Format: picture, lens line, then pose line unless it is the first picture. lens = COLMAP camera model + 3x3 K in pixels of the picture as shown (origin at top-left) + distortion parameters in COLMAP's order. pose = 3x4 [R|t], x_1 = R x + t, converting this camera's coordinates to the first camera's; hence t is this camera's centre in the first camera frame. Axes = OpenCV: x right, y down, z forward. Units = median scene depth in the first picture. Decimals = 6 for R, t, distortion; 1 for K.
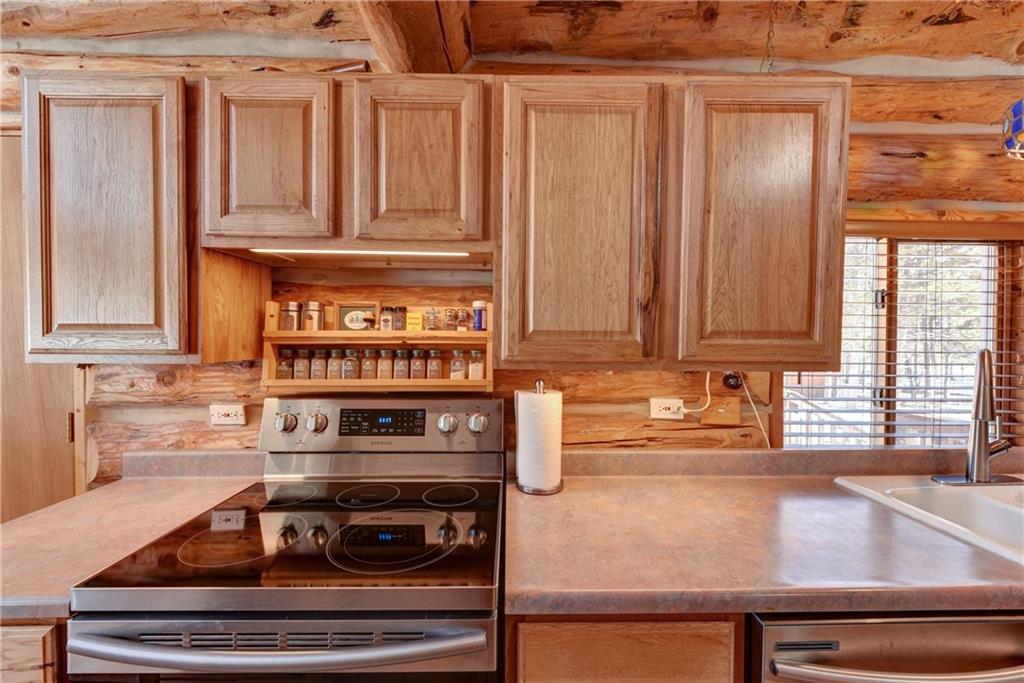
lens RADIAL K [[402.4, 0, 513.9], [0, 402.4, 342.6], [0, 0, 1]] dist [0.000949, -0.000639]
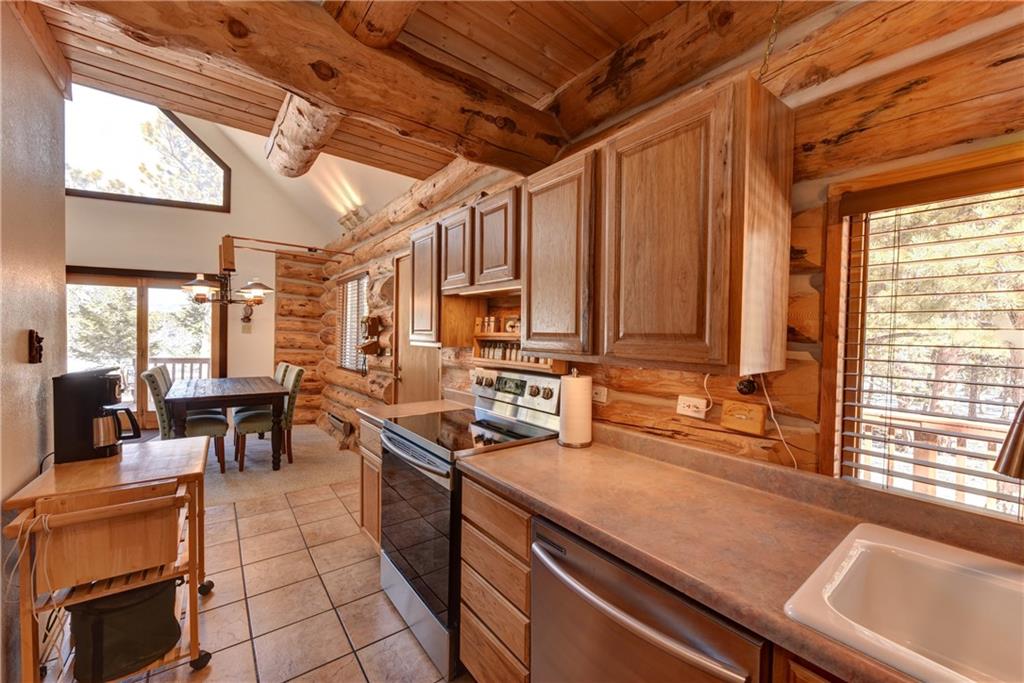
lens RADIAL K [[402.4, 0, 519.5], [0, 402.4, 345.4], [0, 0, 1]] dist [0.000949, -0.000639]
pose [[0.601932, 0.027576, -0.798071, 1.021604], [-0.026759, 0.999539, 0.014354, -0.000751], [0.798099, 0.012715, 0.602393, -0.003526]]
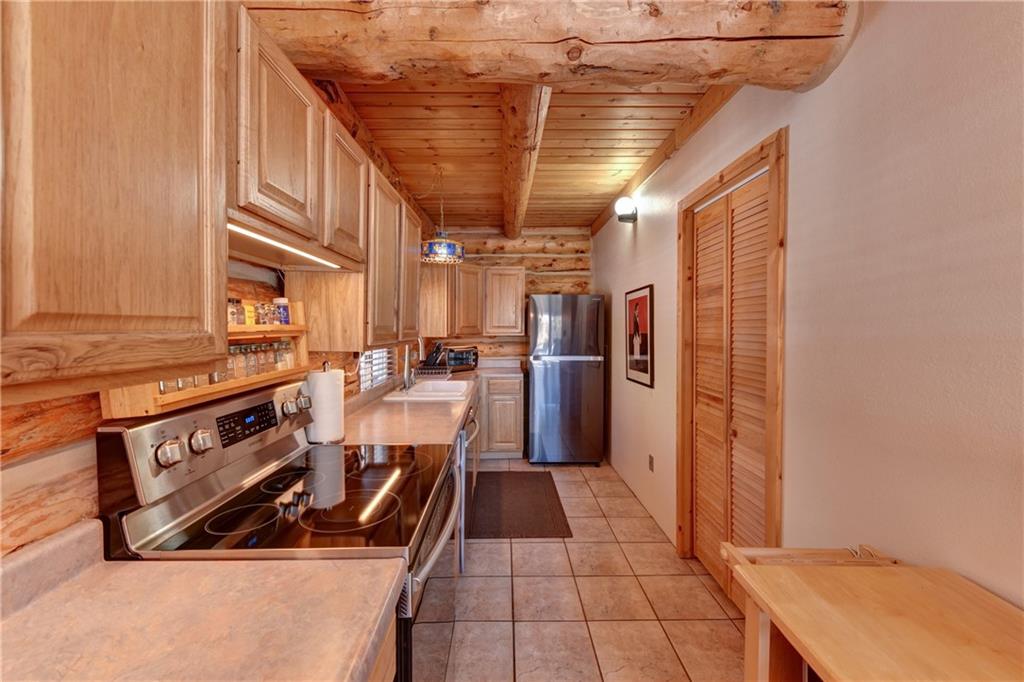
lens RADIAL K [[402.4, 0, 509.3], [0, 402.4, 332.9], [0, 0, 1]] dist [0.000949, -0.000639]
pose [[0.005560, -0.018957, 0.999805, -1.187633], [0.010913, 0.999762, 0.018896, -0.020368], [-0.999925, 0.010806, 0.005766, 0.361279]]
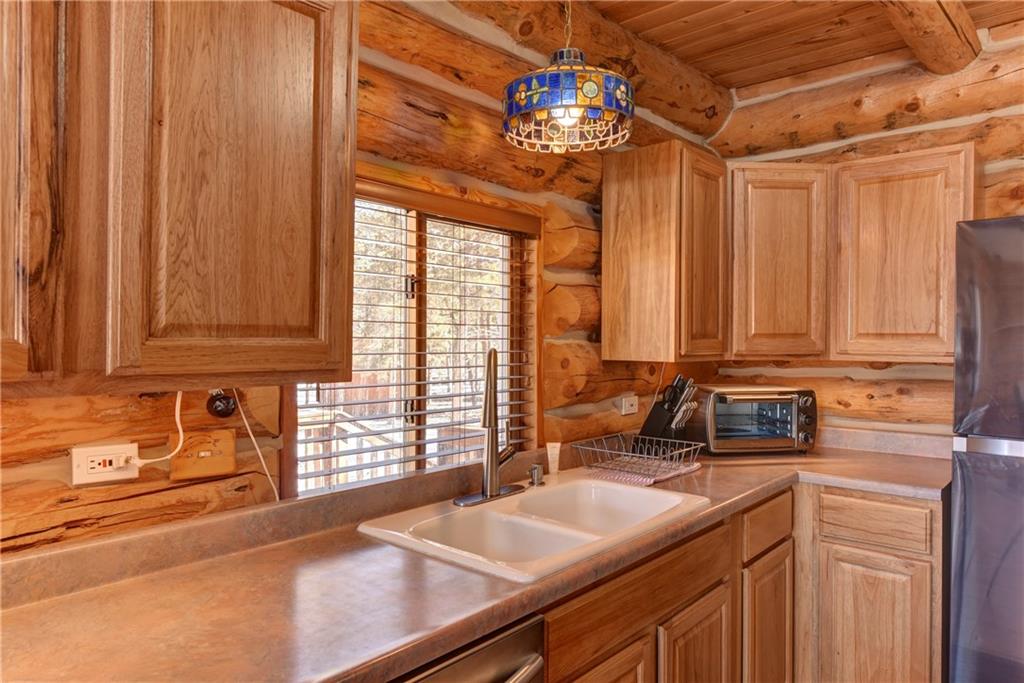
lens RADIAL K [[671.6, 0, 508.8], [0, 671.6, 342.1], [0, 0, 1]] dist [0.003760, -0.002301]
pose [[0.674162, -0.005748, 0.738562, 0.075854], [0.007227, 0.999973, 0.001186, 0.000327], [-0.738549, 0.004538, 0.674185, -0.037976]]
